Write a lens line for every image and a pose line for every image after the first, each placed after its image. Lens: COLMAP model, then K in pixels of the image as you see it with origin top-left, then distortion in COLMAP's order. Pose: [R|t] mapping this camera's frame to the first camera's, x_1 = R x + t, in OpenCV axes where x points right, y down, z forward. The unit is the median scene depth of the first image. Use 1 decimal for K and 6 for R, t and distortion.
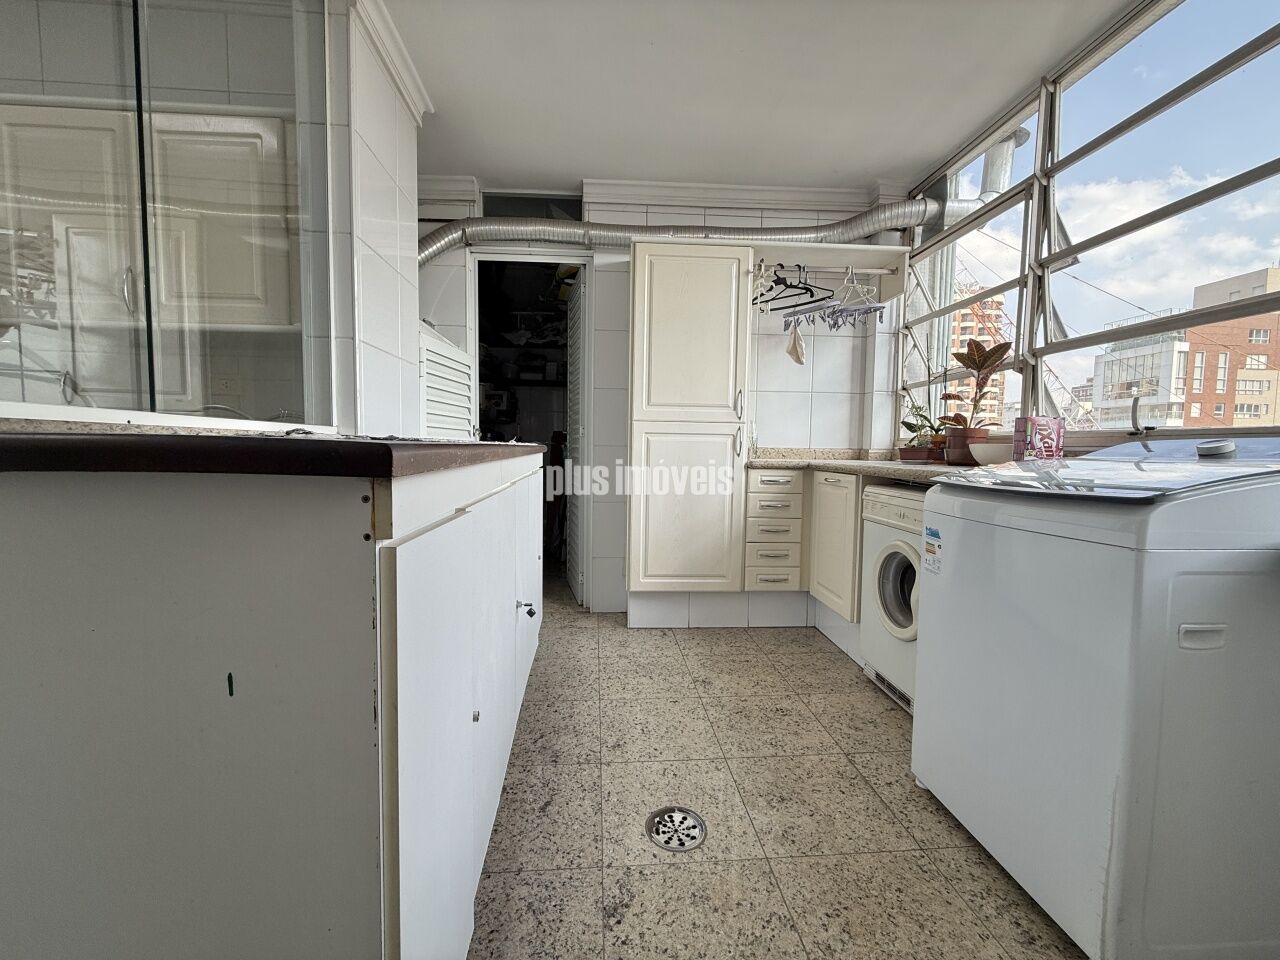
lens RADIAL K [[512.4, 0, 640.0], [0, 512.4, 480.0], [0, 0, 1]] dist [0.001431, 0.000012]
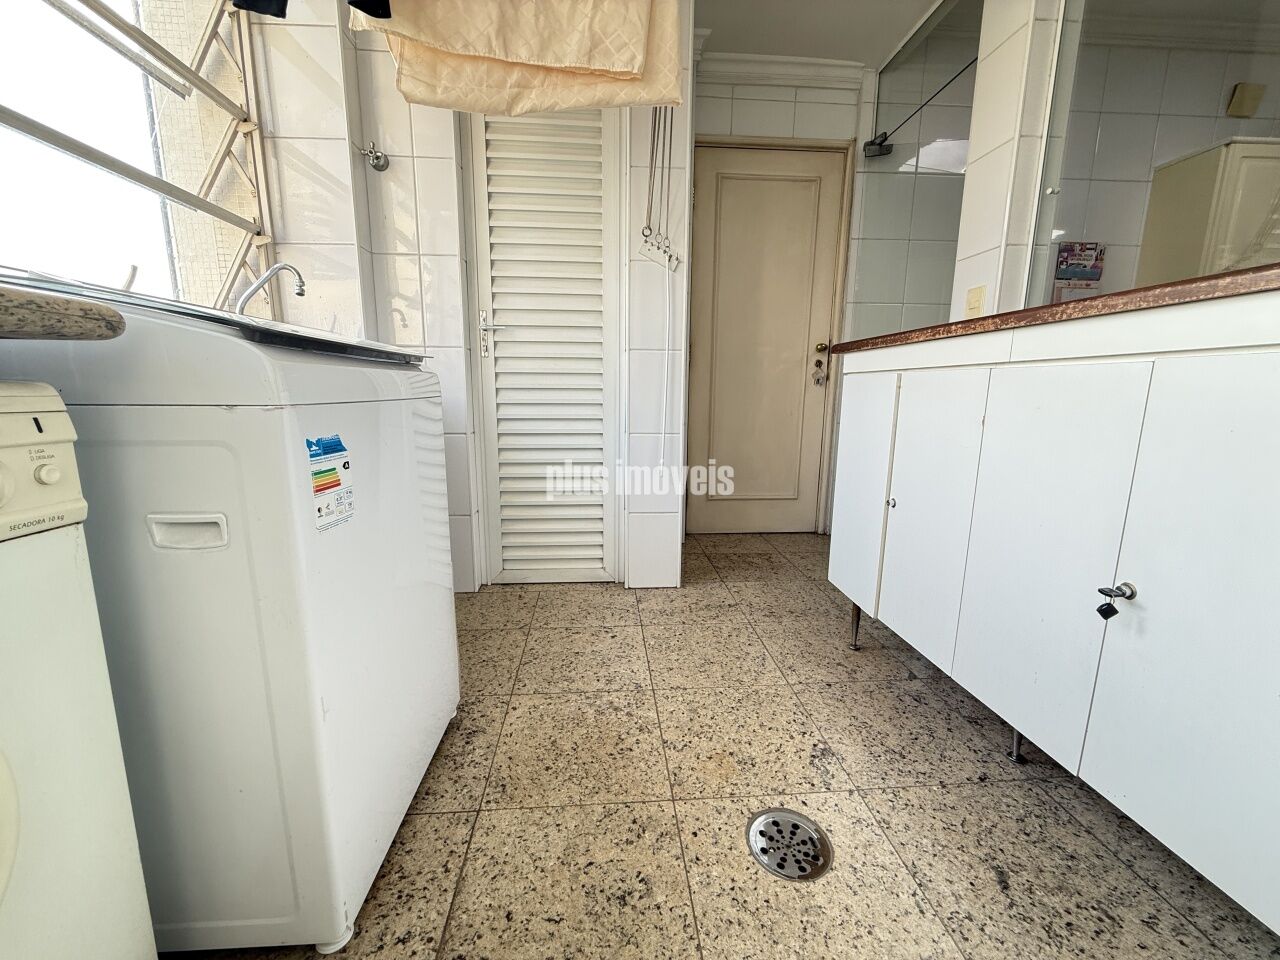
lens RADIAL K [[512.4, 0, 640.0], [0, 512.4, 480.0], [0, 0, 1]] dist [0.001431, 0.000012]
pose [[-0.999708, -0.023764, 0.004275, 0.316161], [-0.022089, 0.971623, 0.235499, 0.014613], [-0.009750, 0.235336, -0.971865, 1.730454]]
